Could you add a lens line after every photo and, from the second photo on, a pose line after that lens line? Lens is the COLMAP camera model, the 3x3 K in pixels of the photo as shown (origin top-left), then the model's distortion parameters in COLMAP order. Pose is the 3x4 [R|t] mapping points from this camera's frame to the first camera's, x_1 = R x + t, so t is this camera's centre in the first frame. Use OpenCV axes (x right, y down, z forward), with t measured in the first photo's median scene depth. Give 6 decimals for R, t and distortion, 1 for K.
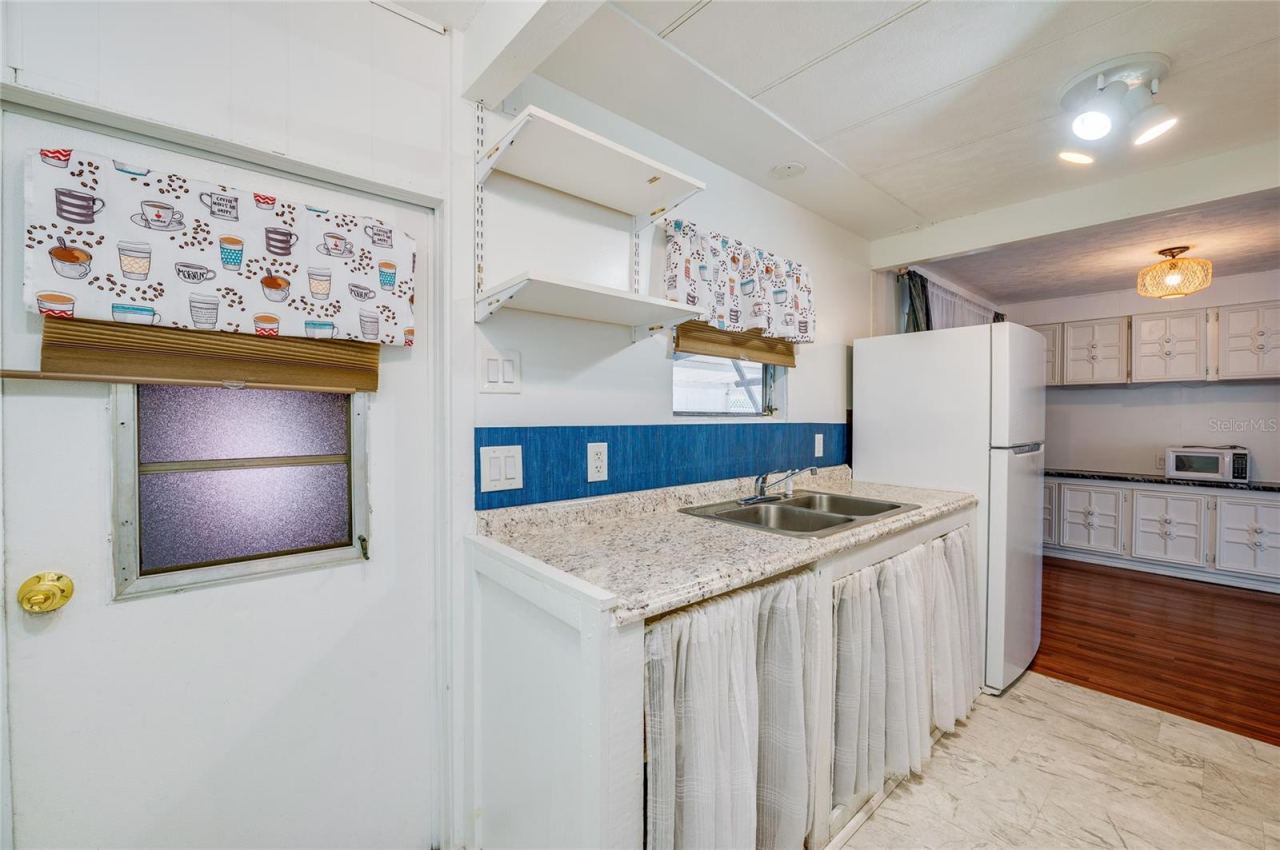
lens RADIAL K [[510.5, 0, 638.8], [0, 510.5, 419.6], [0, 0, 1]] dist [-0.031461, -0.000007]
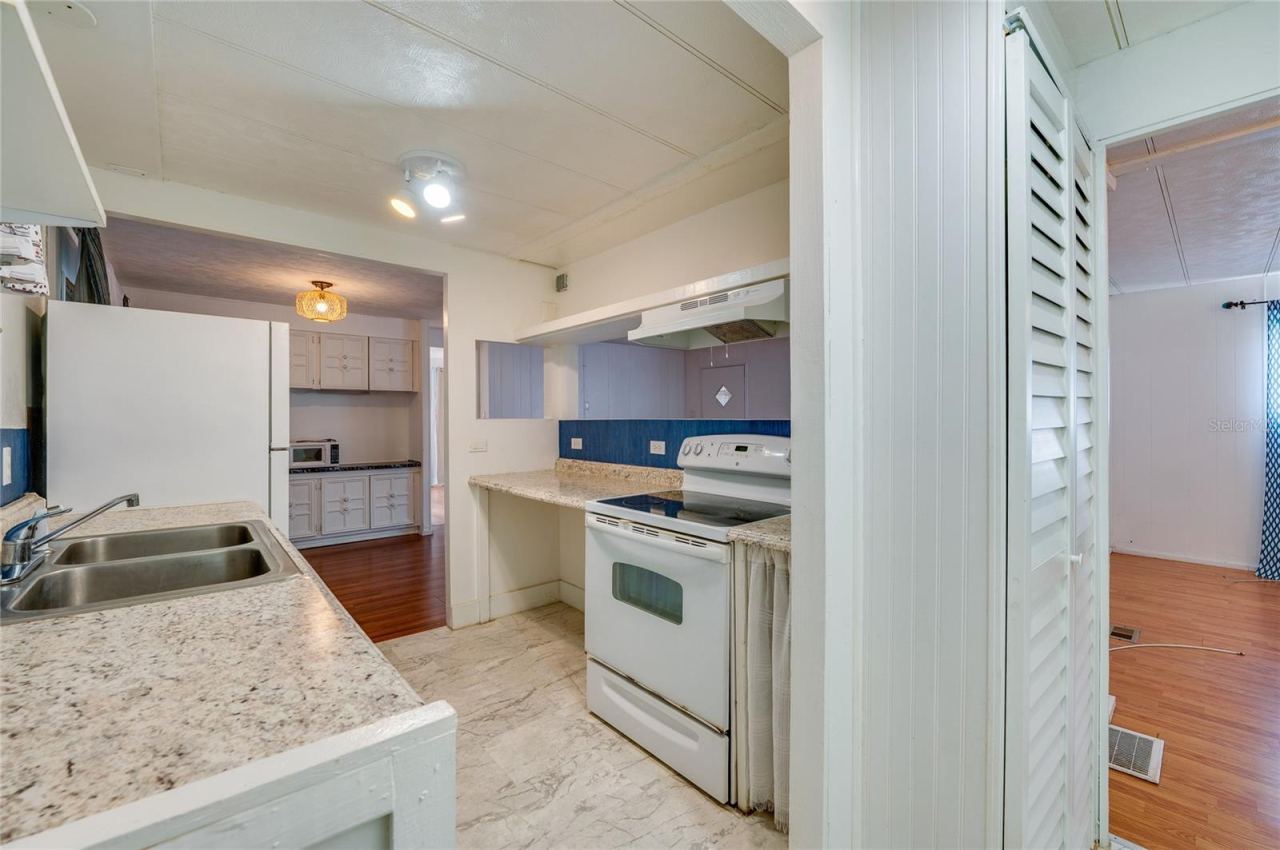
lens RADIAL K [[510.5, 0, 638.8], [0, 510.5, 419.6], [0, 0, 1]] dist [-0.031461, -0.000007]
pose [[-0.025755, -0.004514, 0.999658, -0.282579], [0.004473, 0.999979, 0.004630, -0.003544], [-0.999658, 0.004591, -0.025734, 0.318365]]
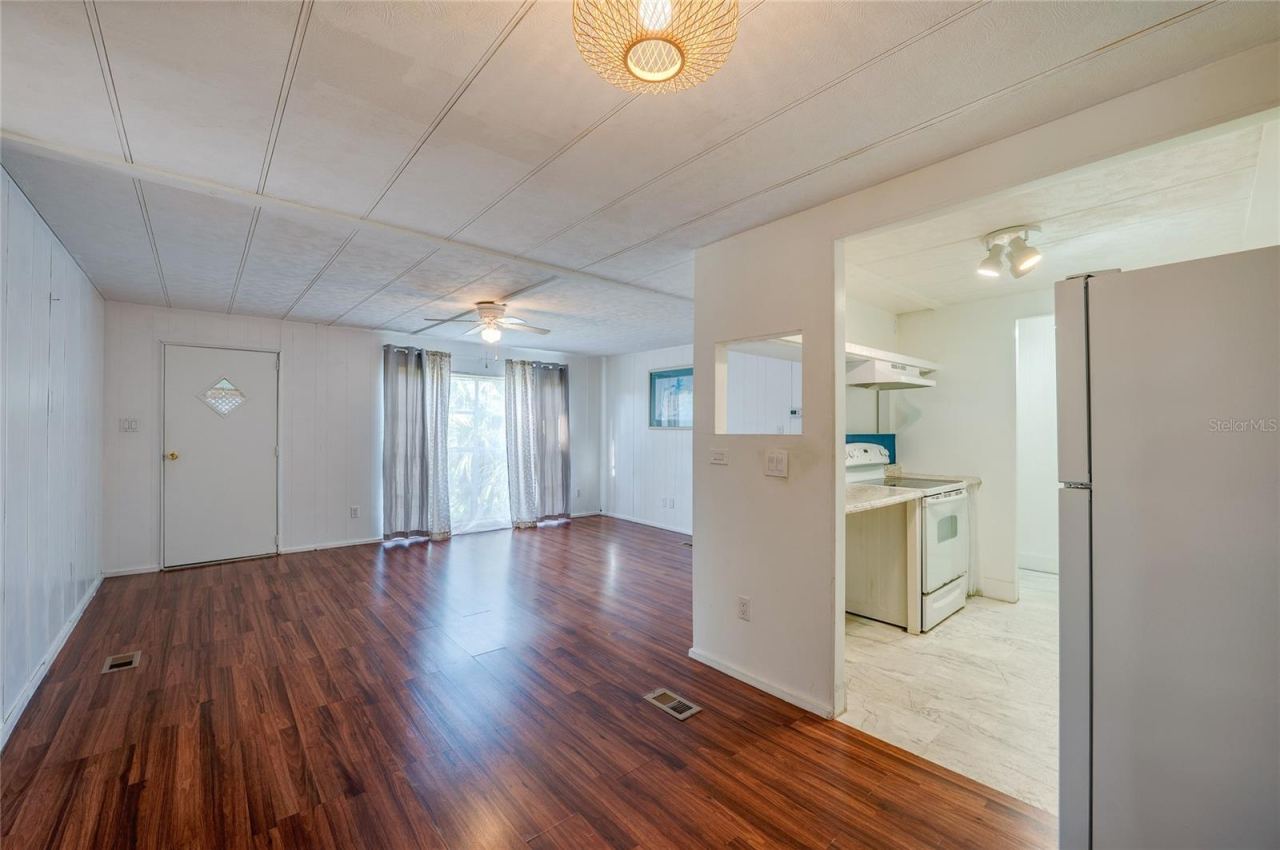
lens RADIAL K [[510.5, 0, 638.8], [0, 510.5, 419.6], [0, 0, 1]] dist [-0.031461, -0.000007]
pose [[-0.999990, -0.003662, 0.002685, 1.508733], [-0.003700, 0.999890, -0.014390, -0.023116], [-0.002632, -0.014400, -0.999893, 1.837028]]
